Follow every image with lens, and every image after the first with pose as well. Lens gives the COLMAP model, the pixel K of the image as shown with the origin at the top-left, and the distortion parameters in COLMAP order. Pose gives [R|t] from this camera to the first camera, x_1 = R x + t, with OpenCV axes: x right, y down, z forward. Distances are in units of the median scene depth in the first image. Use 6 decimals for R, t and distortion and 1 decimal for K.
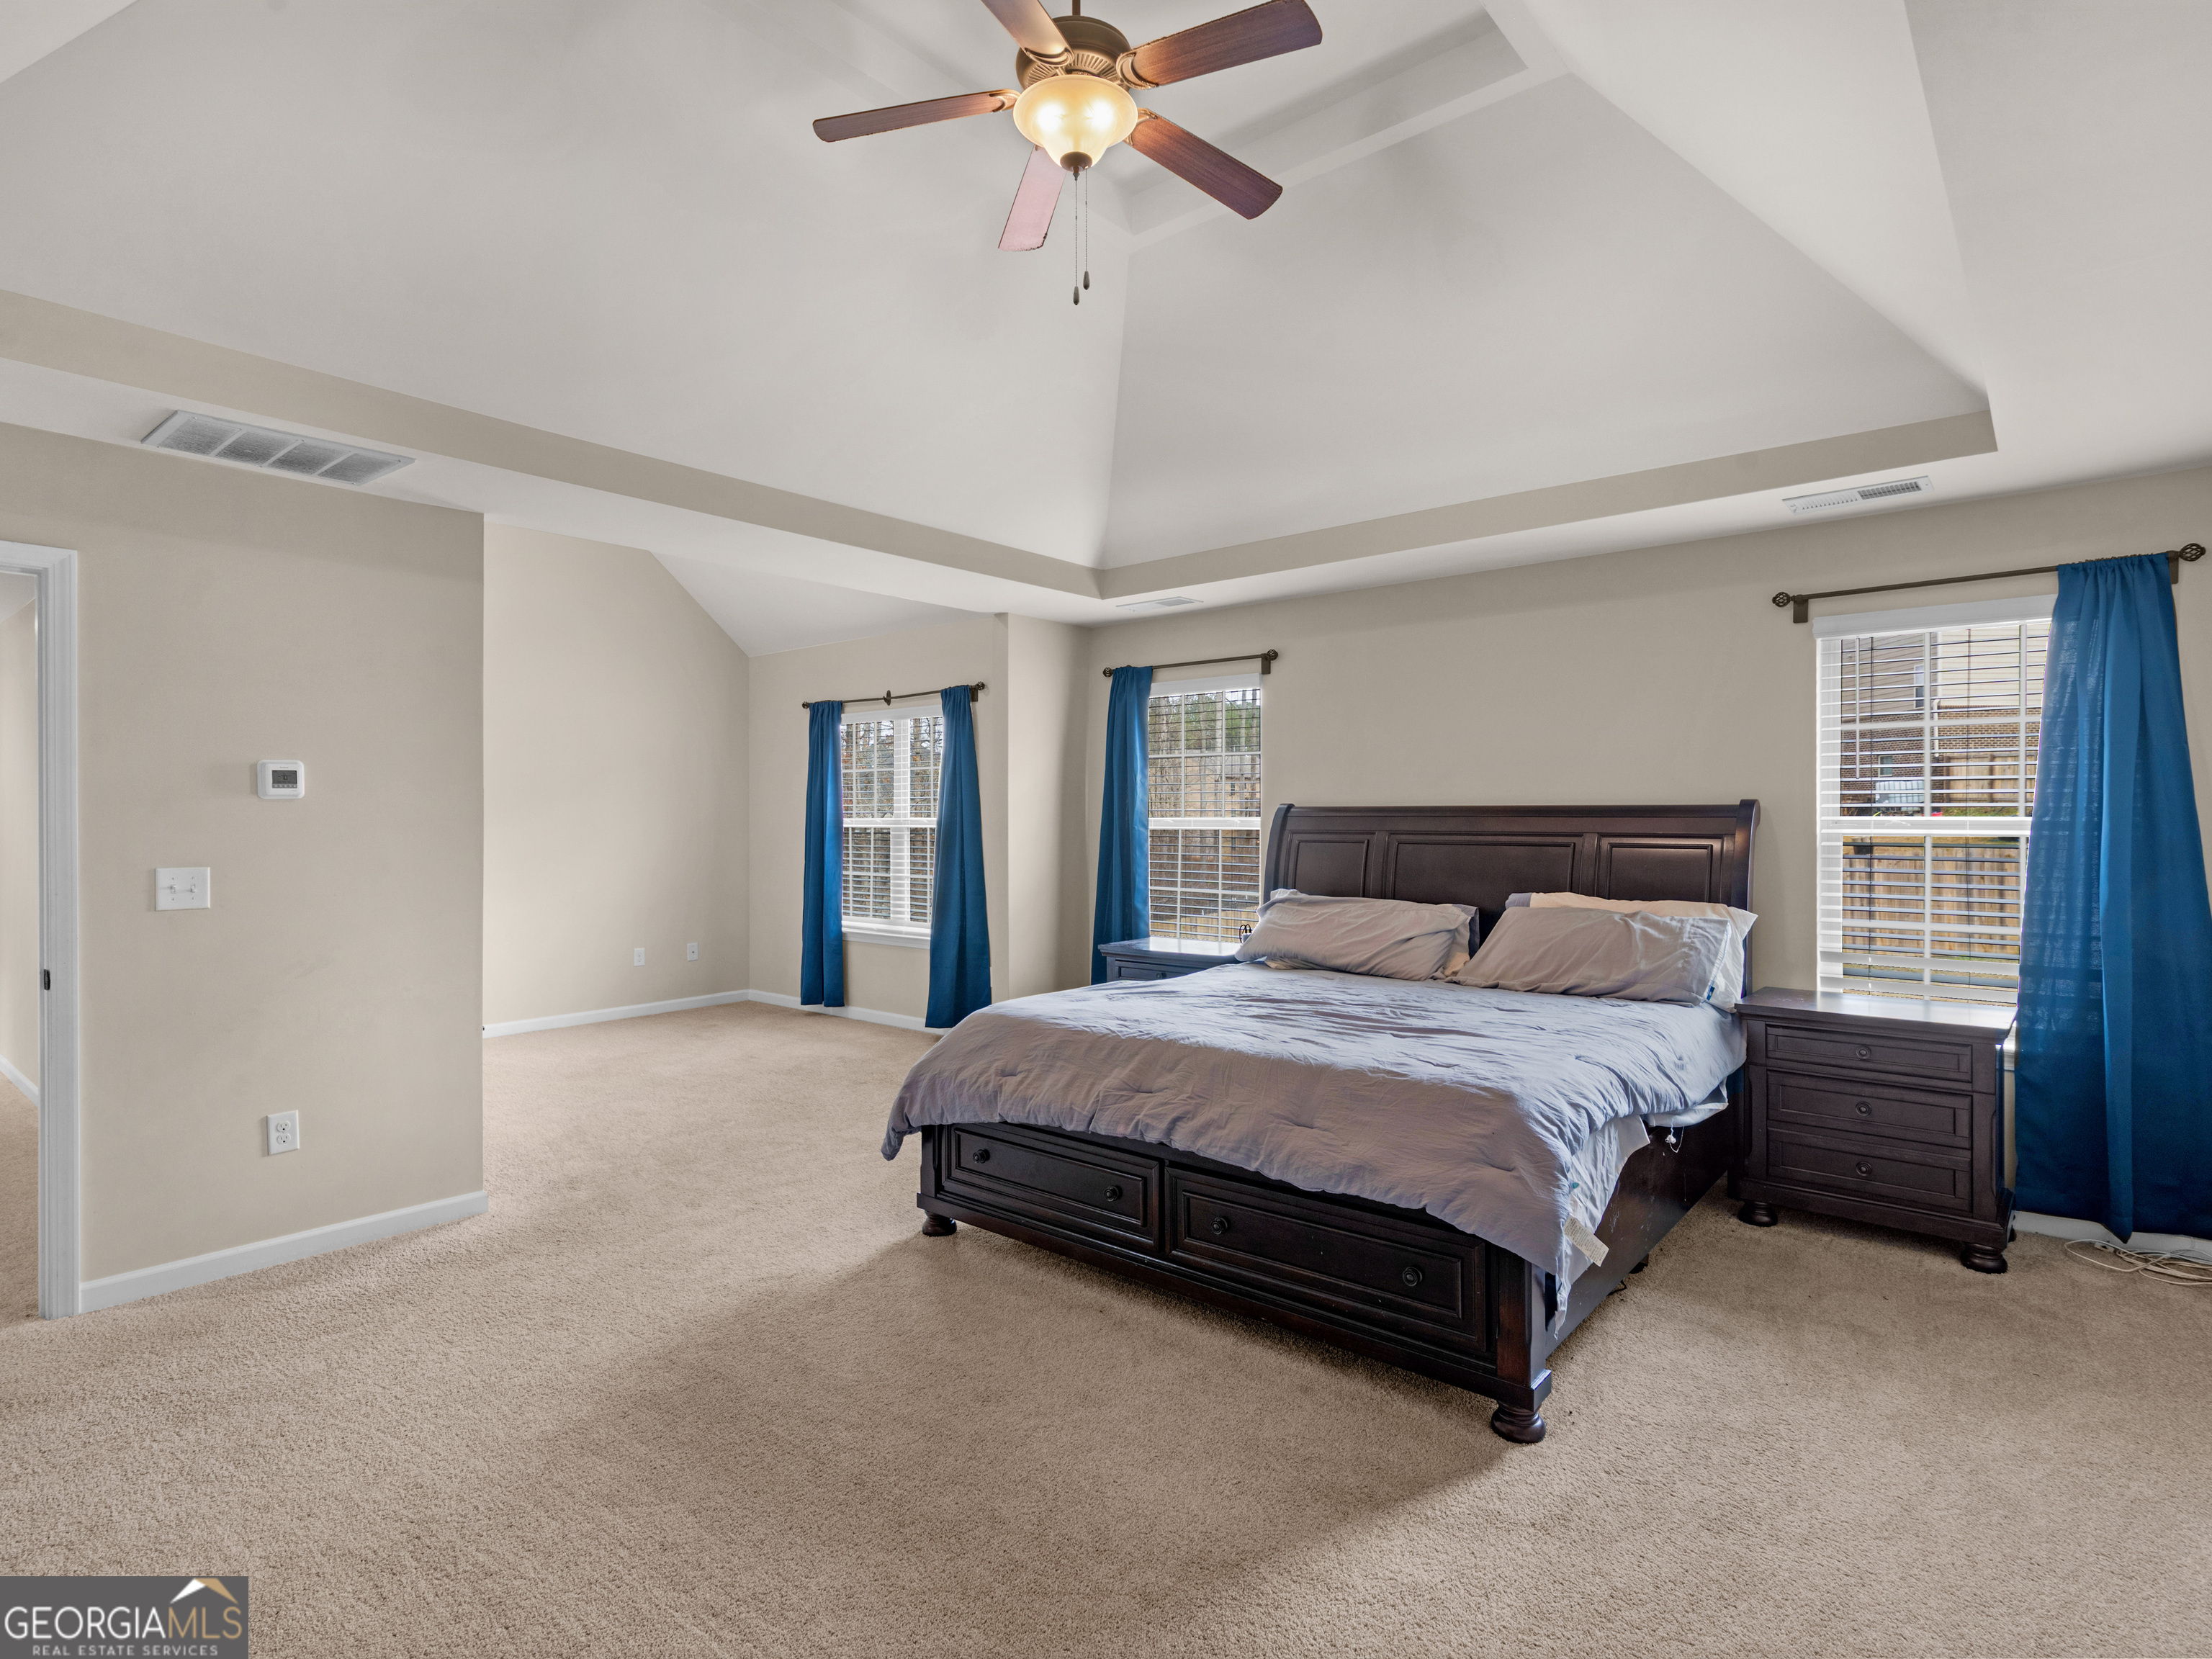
lens RADIAL K [[1145.5, 0, 1106.0], [0, 1145.5, 829.5], [0, 0, 1]] dist [0.001207, 0.000303]
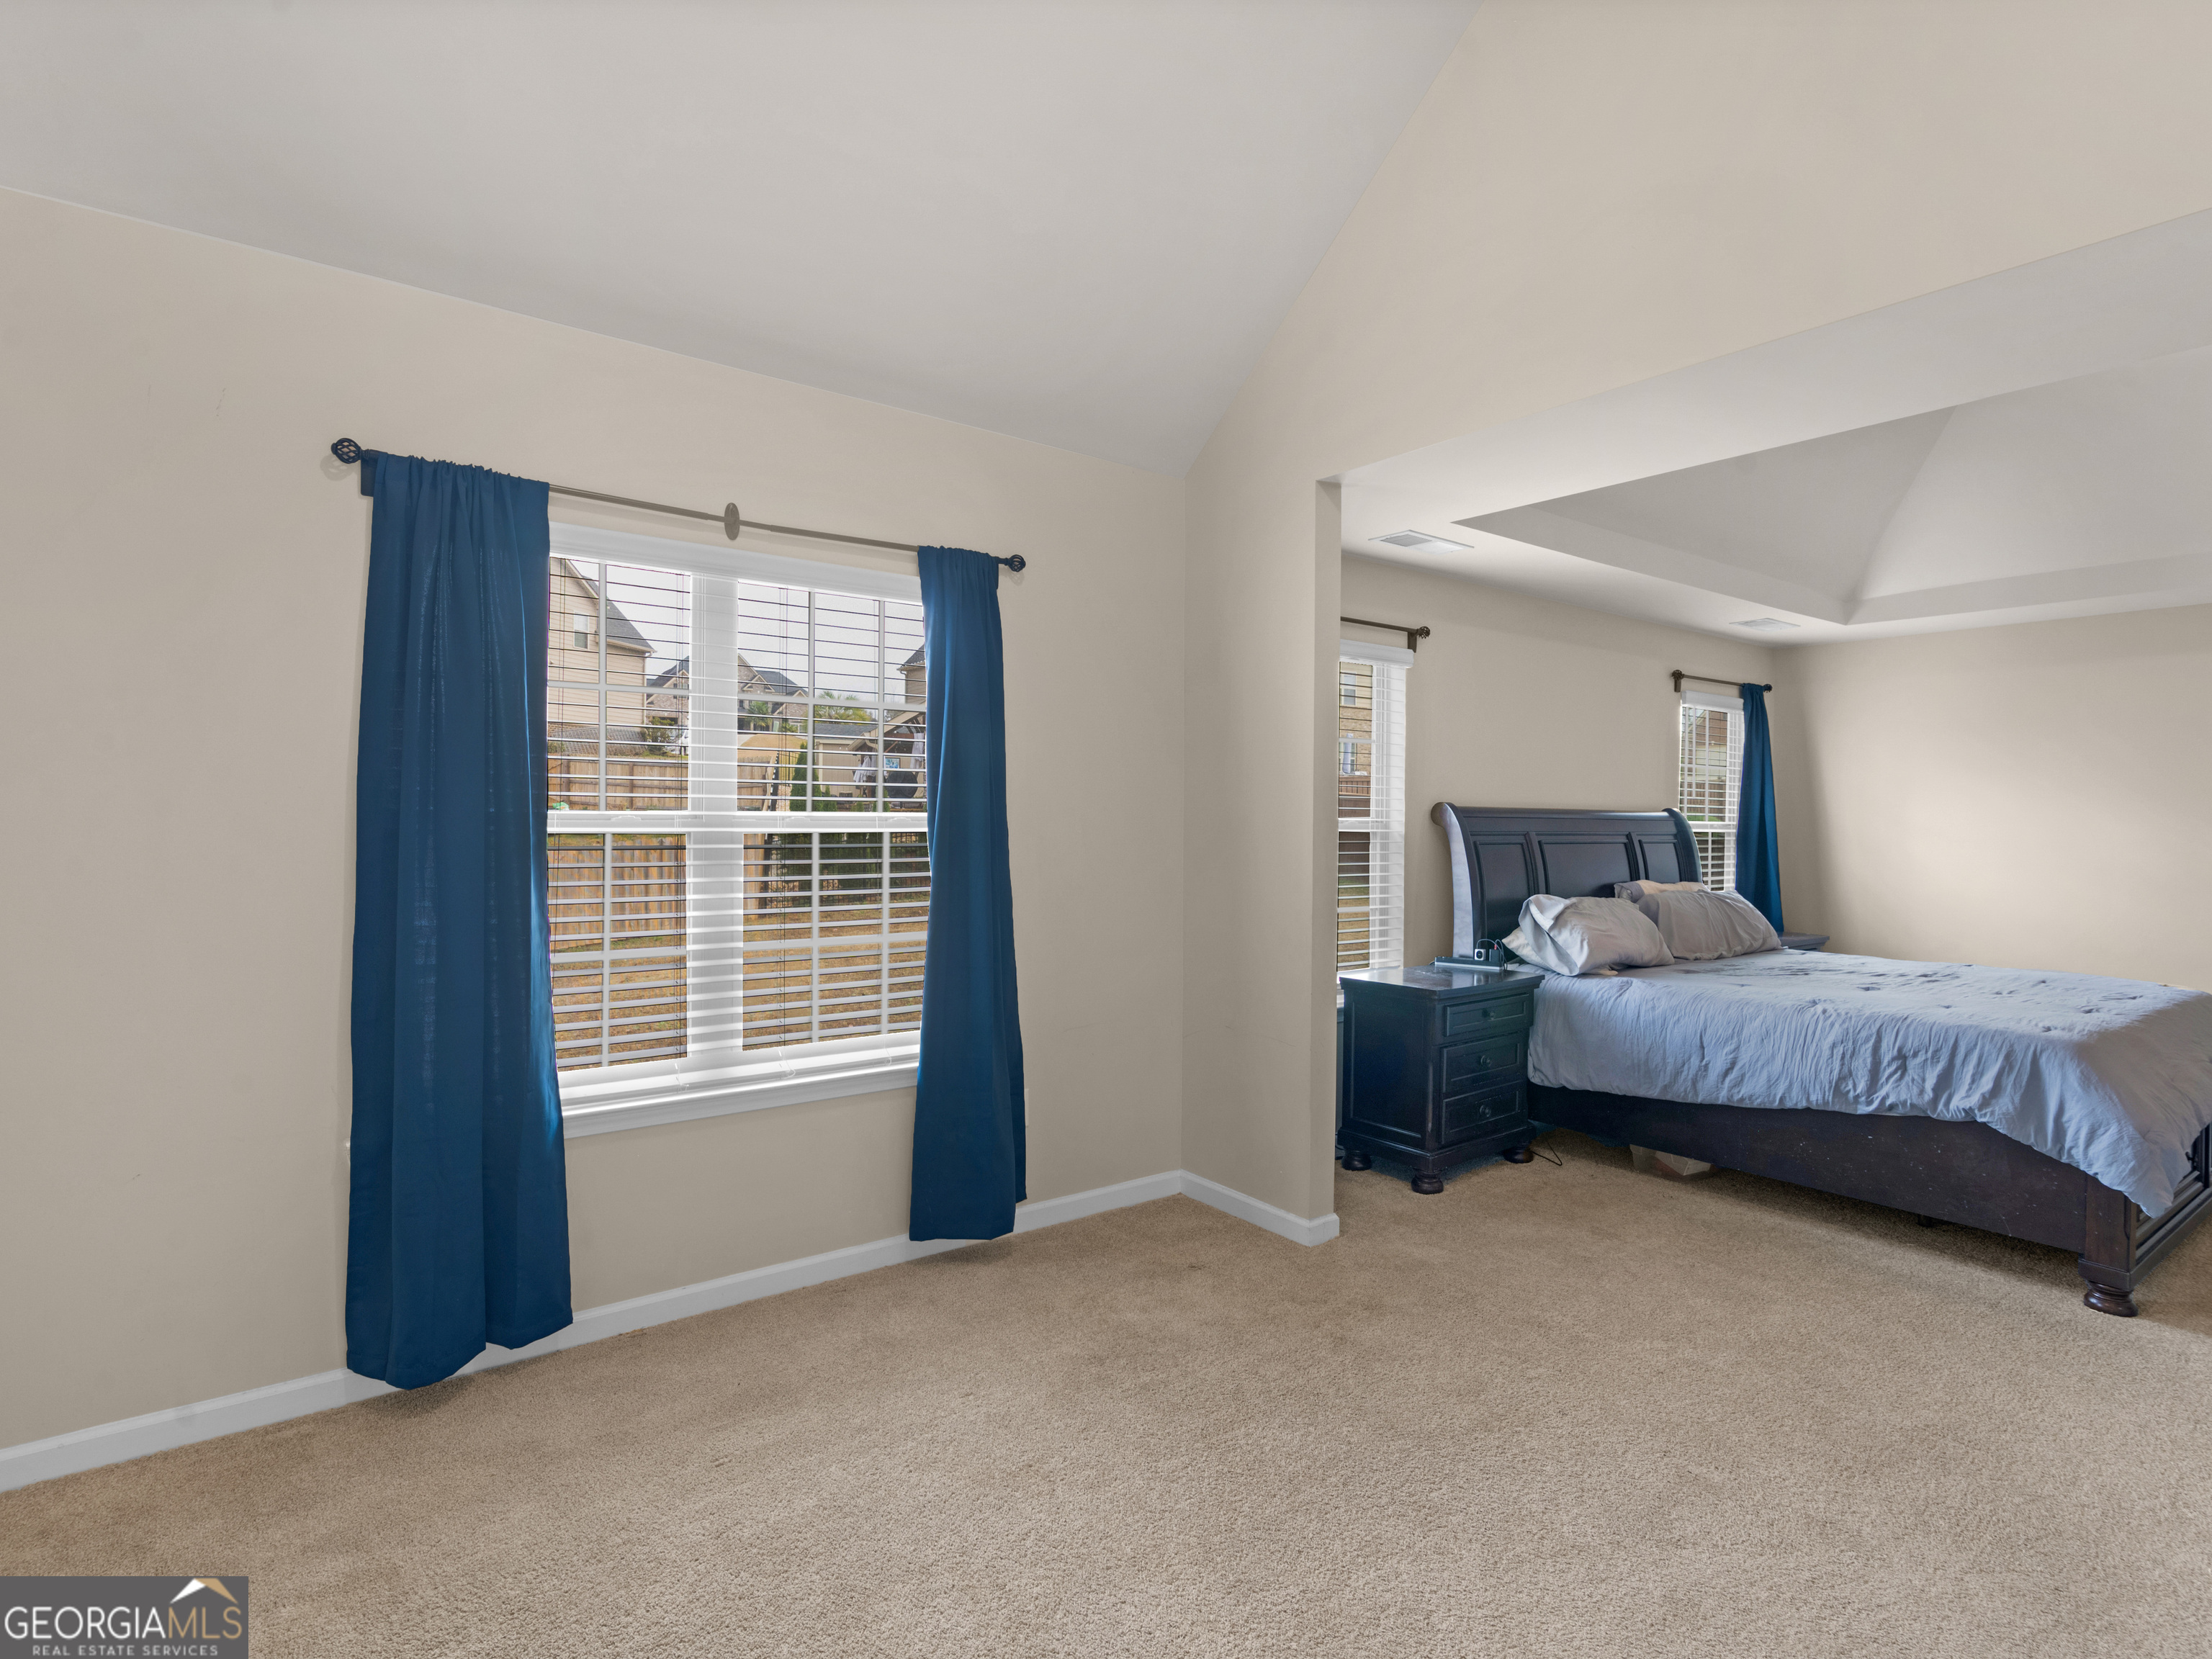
lens RADIAL K [[1145.5, 0, 1106.0], [0, 1145.5, 829.5], [0, 0, 1]] dist [0.001207, 0.000303]
pose [[0.225589, -0.007373, 0.974195, -0.551577], [-0.000627, 0.999970, 0.007713, -0.005761], [-0.974222, -0.002351, 0.225578, 0.754112]]
